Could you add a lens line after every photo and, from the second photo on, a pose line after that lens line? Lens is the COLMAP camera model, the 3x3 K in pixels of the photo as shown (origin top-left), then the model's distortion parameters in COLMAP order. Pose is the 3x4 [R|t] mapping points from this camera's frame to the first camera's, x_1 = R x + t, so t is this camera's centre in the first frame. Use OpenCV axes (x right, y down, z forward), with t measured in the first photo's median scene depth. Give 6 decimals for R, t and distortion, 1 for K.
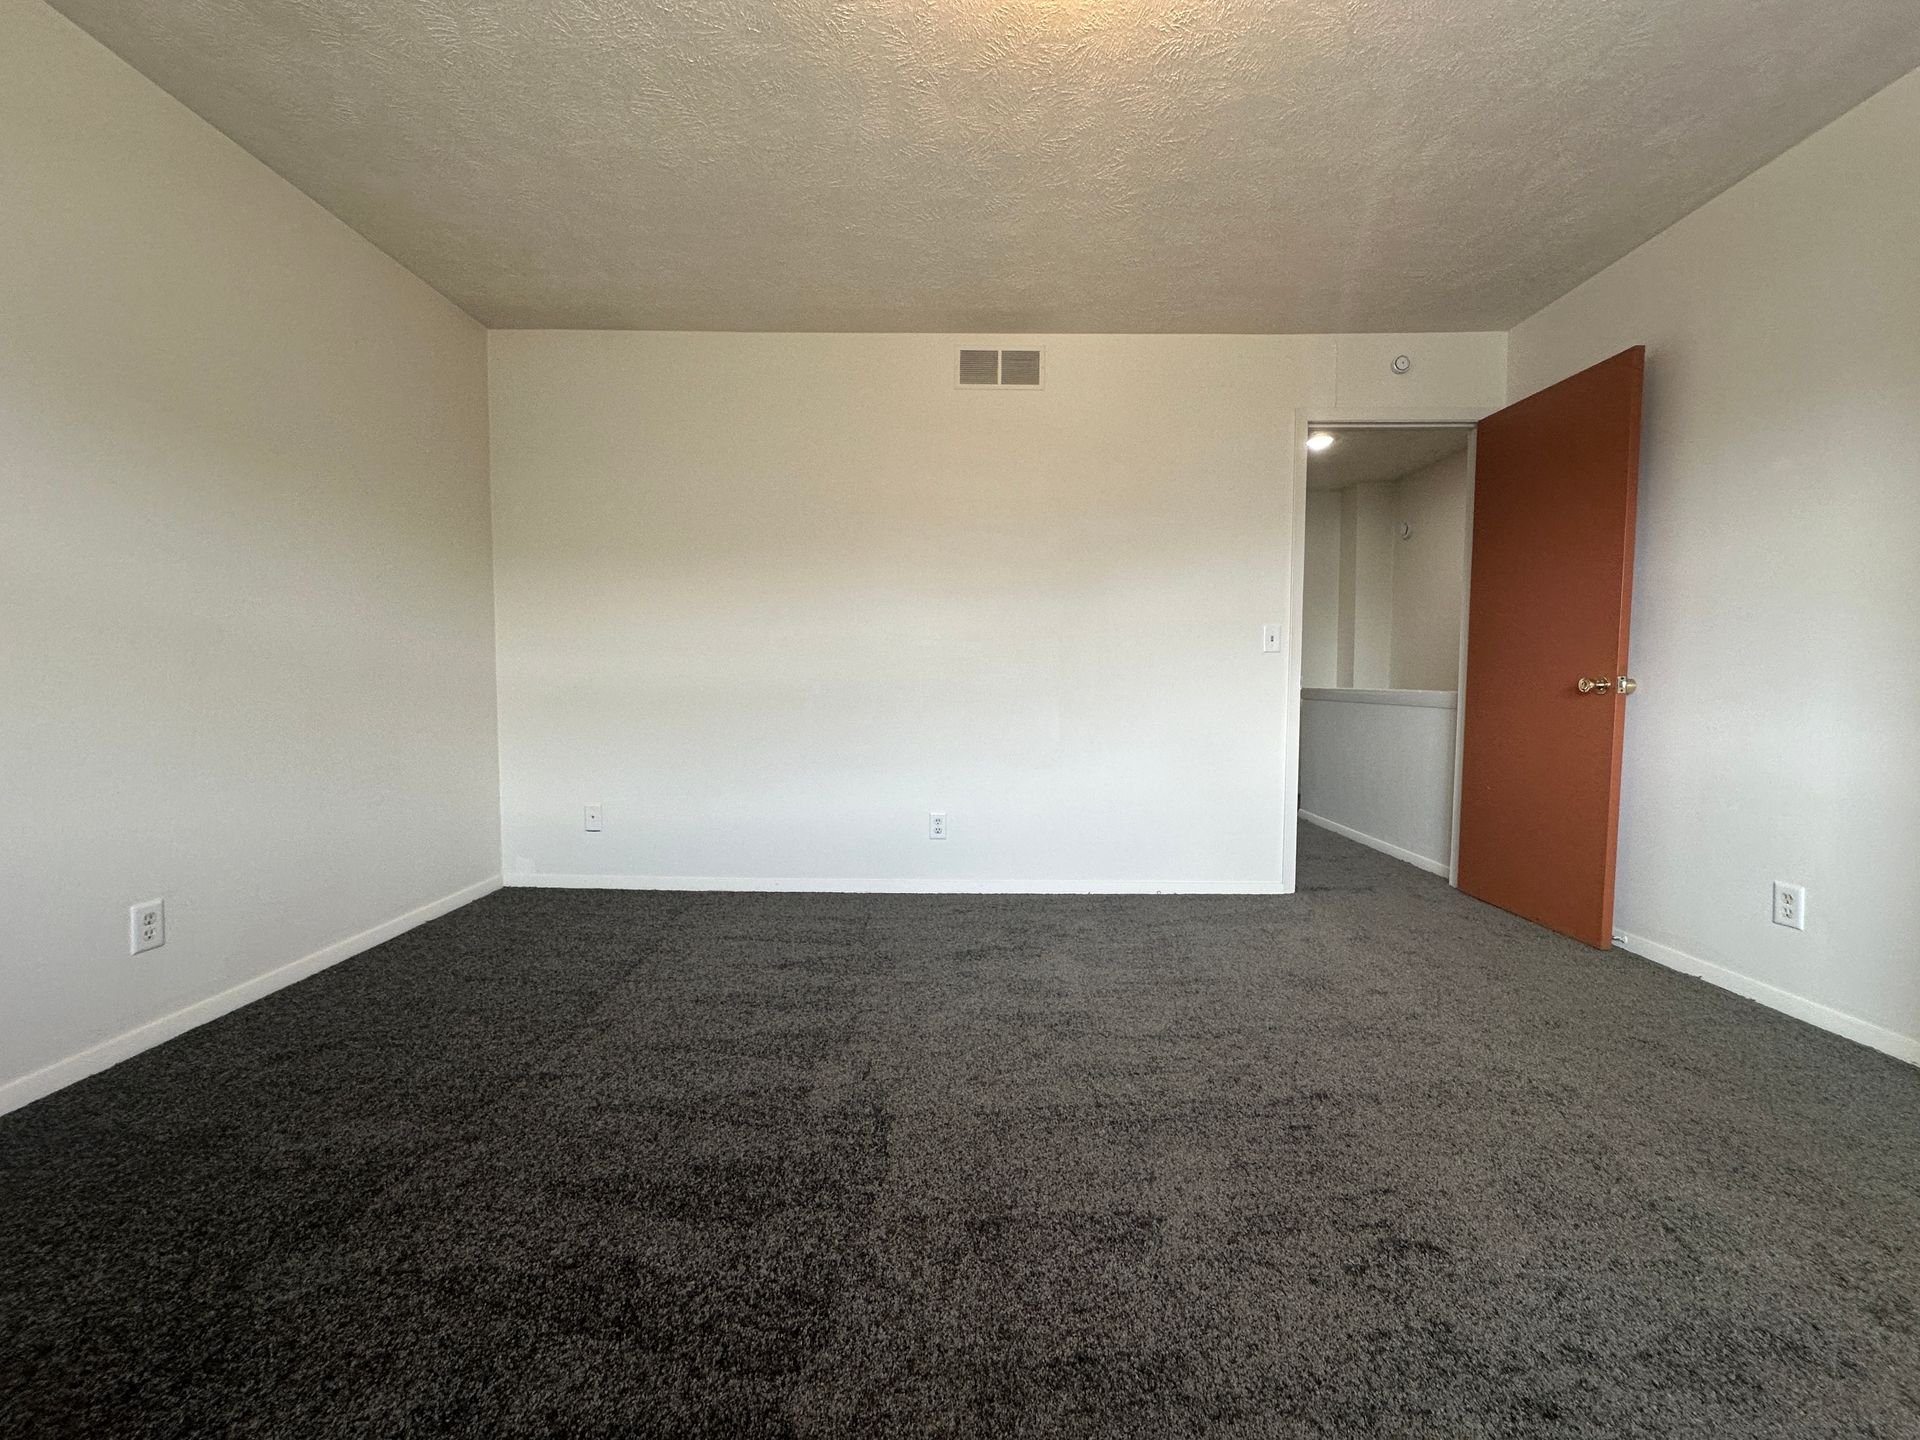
lens RADIAL K [[767.7, 0, 957.3], [0, 767.7, 717.5], [0, 0, 1]] dist [-0.001512, 0.000293]
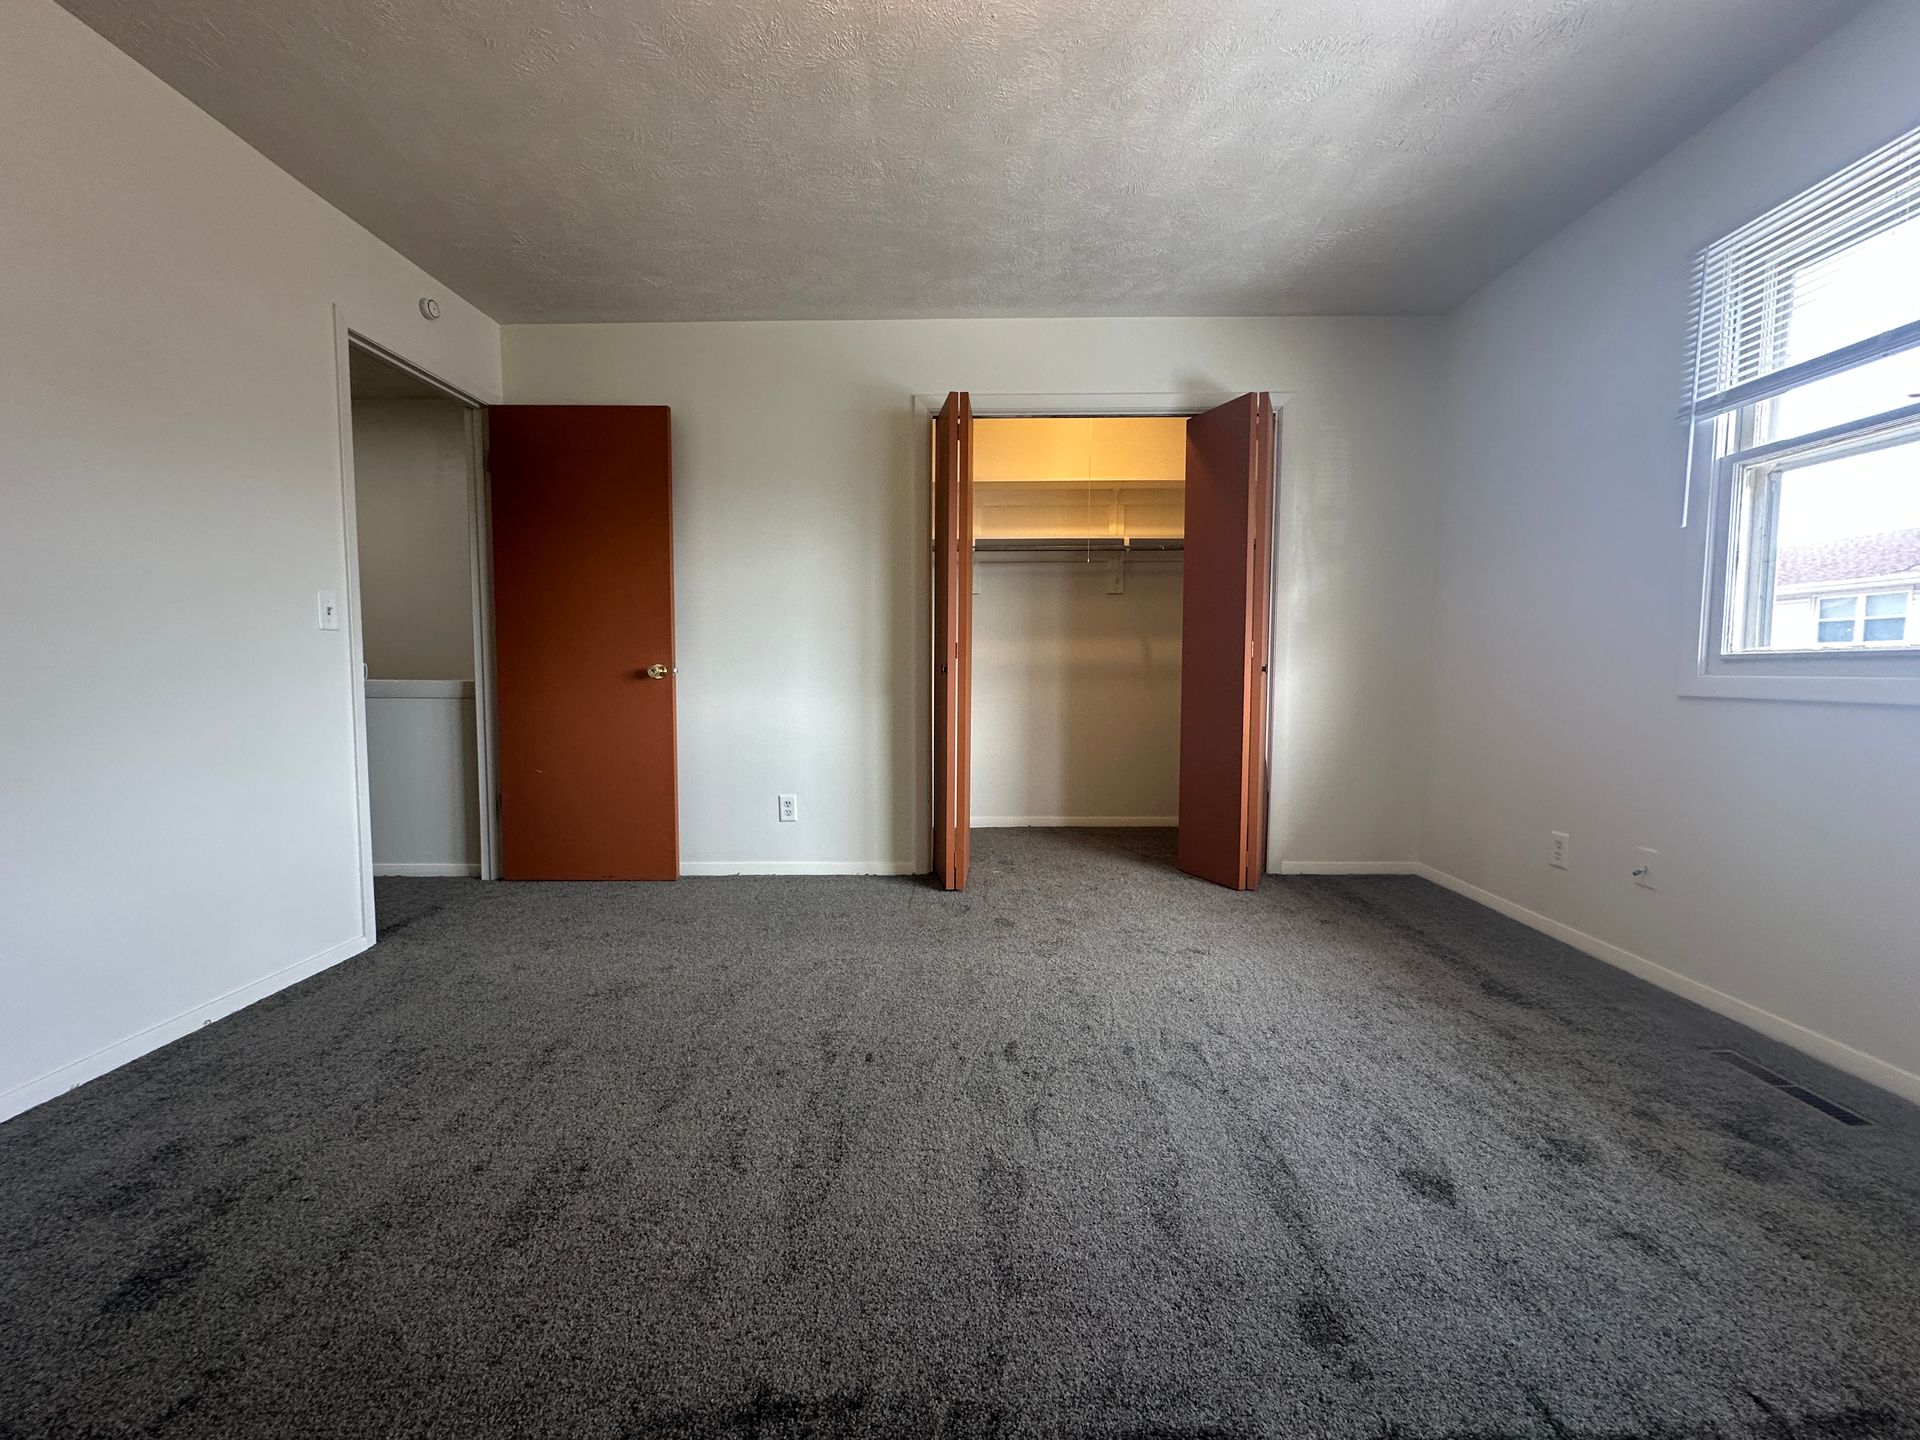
lens RADIAL K [[767.7, 0, 965.9], [0, 767.7, 720.8], [0, 0, 1]] dist [-0.001512, 0.000293]
pose [[-0.000646, -0.073721, 0.997279, -0.379027], [0.046875, 0.996180, 0.073670, -0.028606], [-0.998901, 0.046795, 0.002813, 0.464957]]
